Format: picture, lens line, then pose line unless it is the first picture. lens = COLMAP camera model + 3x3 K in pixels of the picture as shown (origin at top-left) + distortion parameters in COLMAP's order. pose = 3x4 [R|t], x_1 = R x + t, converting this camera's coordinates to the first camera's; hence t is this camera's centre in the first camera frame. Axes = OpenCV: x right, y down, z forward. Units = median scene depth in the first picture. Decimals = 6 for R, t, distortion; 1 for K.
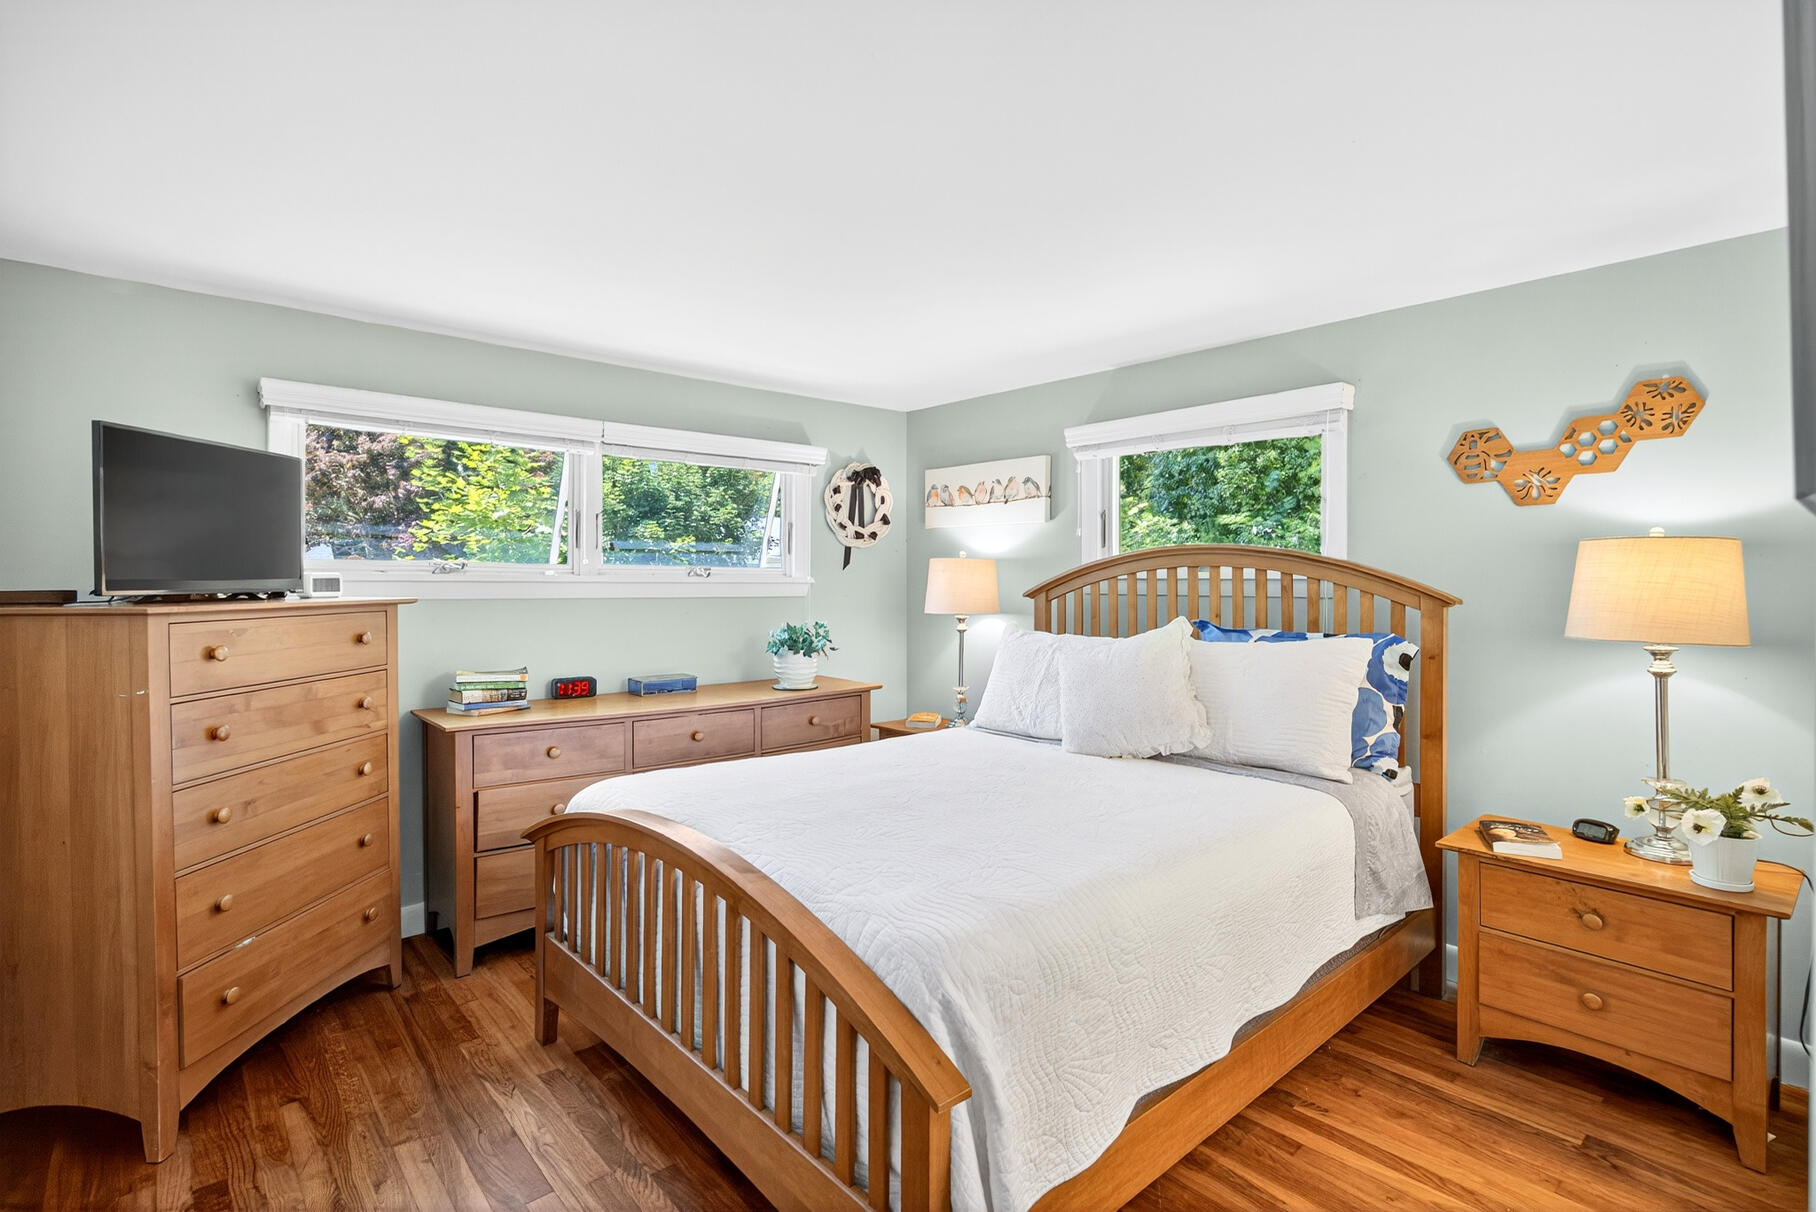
lens RADIAL K [[918.1, 0, 905.7], [0, 918.1, 595.9], [0, 0, 1]] dist [0.000233, 0.000430]
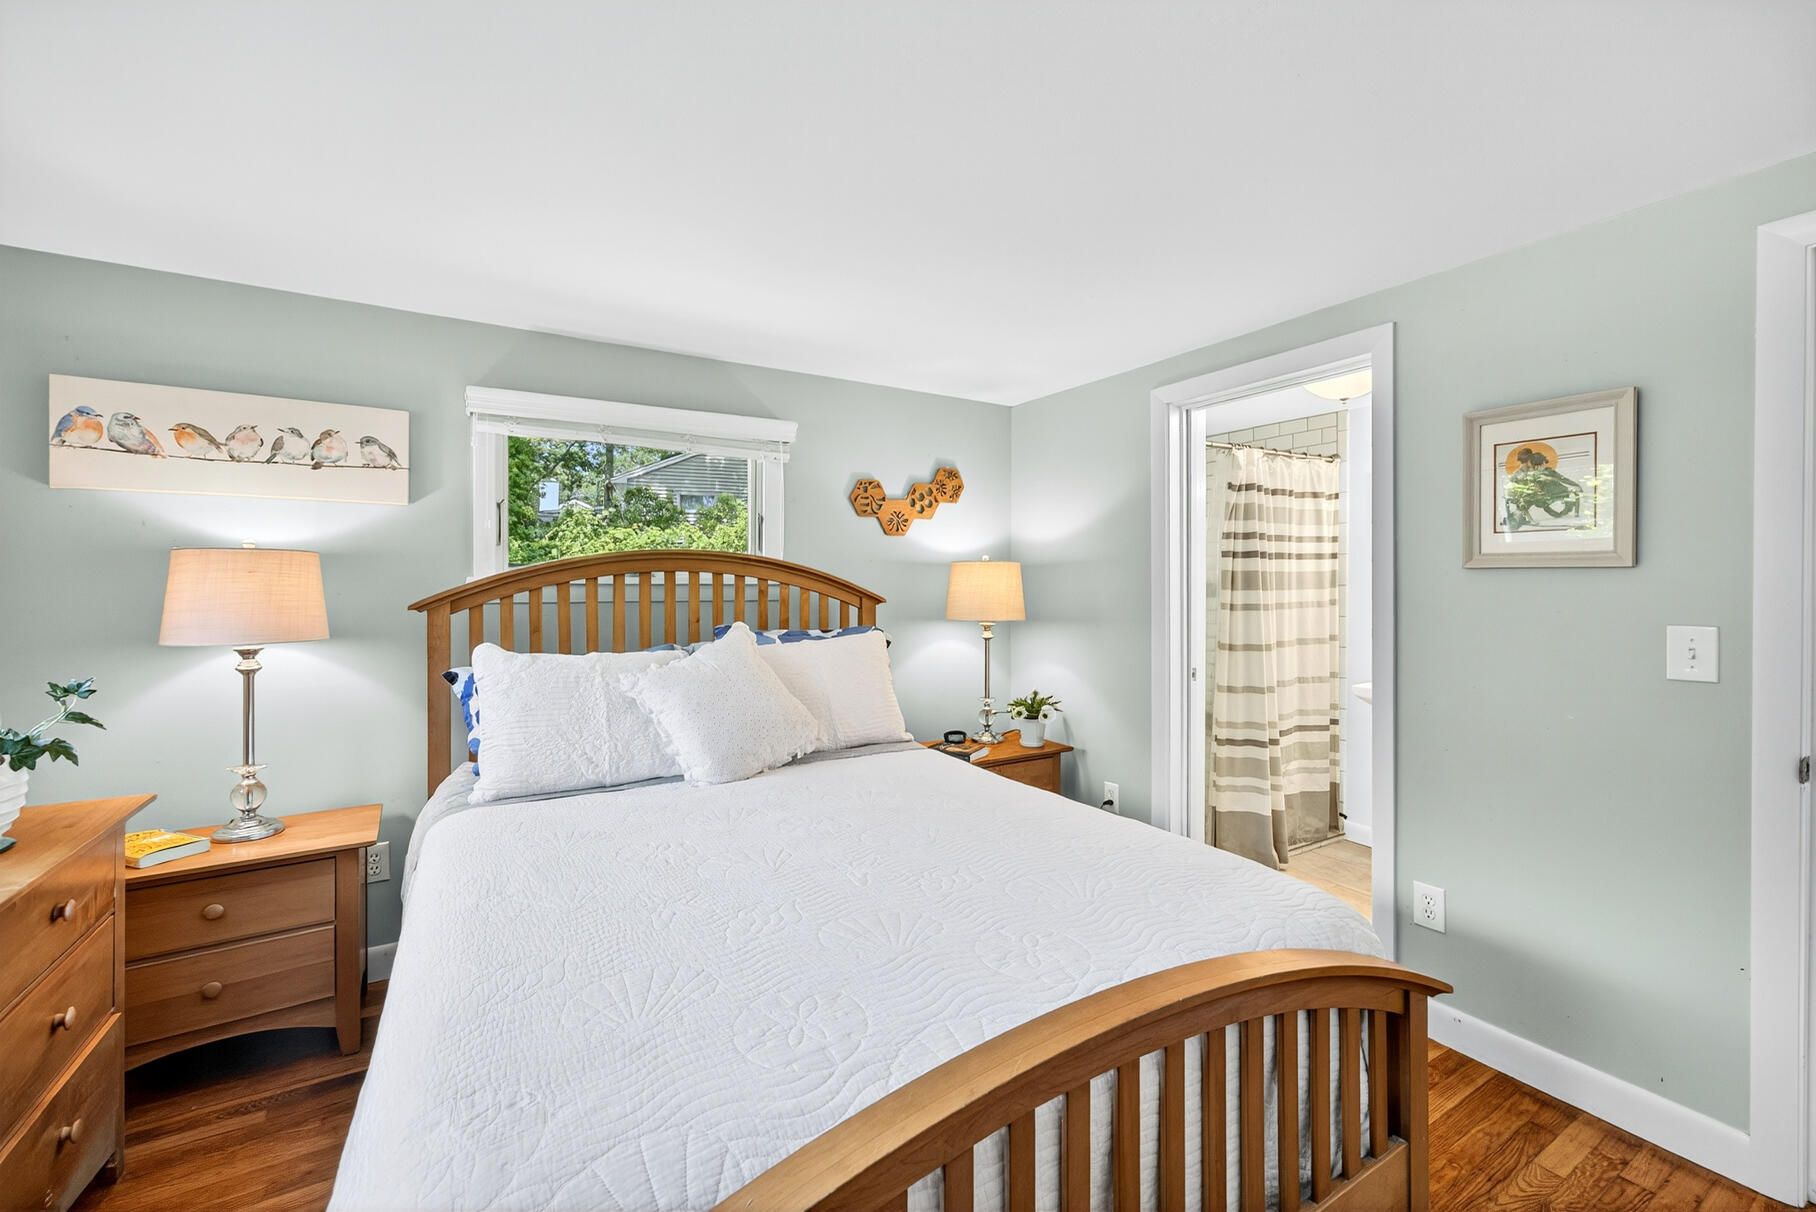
lens RADIAL K [[772.0, 0, 903.4], [0, 772.0, 591.7], [0, 0, 1]] dist [-0.000464, 0.000139]
pose [[0.157241, -0.005491, 0.987545, -0.477282], [0.021164, 0.999774, 0.002189, -0.007660], [-0.987333, 0.020556, 0.157322, 0.659698]]
